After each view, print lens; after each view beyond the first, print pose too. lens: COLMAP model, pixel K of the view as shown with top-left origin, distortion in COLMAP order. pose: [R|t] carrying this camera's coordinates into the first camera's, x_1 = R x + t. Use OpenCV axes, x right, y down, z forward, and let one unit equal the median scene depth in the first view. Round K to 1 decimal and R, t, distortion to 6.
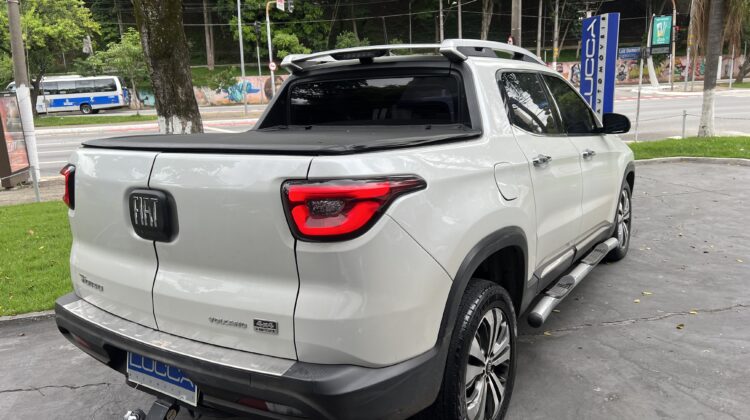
lens RADIAL K [[563.9, 0, 375.0], [0, 563.9, 210.0], [0, 0, 1]] dist [0.025642, -0.005030]
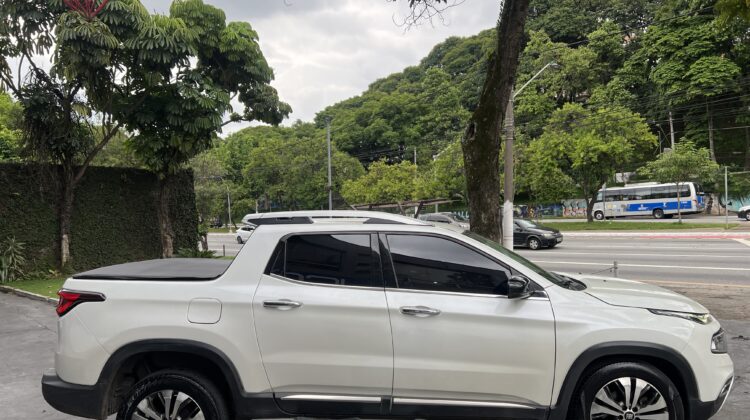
lens RADIAL K [[558.4, 0, 378.3], [0, 558.4, 211.2], [0, 0, 1]] dist [0.076362, -0.092265]
pose [[0.545430, 0.023141, -0.837837, 0.548740], [-0.167866, 0.982381, -0.082147, -0.084018], [0.821174, 0.185449, 0.539705, 0.160317]]
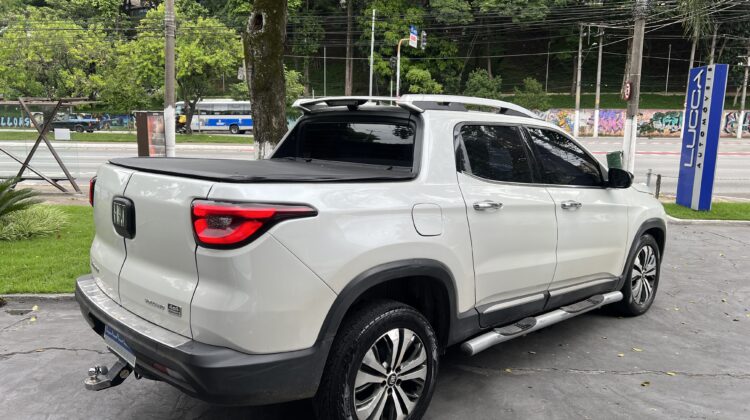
lens RADIAL K [[558.4, 0, 378.3], [0, 558.4, 211.2], [0, 0, 1]] dist [0.076362, -0.092265]
pose [[0.972418, 0.092568, -0.214089, 0.117232], [-0.104038, 0.993647, -0.042919, -0.002741], [0.208756, 0.064009, 0.975871, -0.041448]]
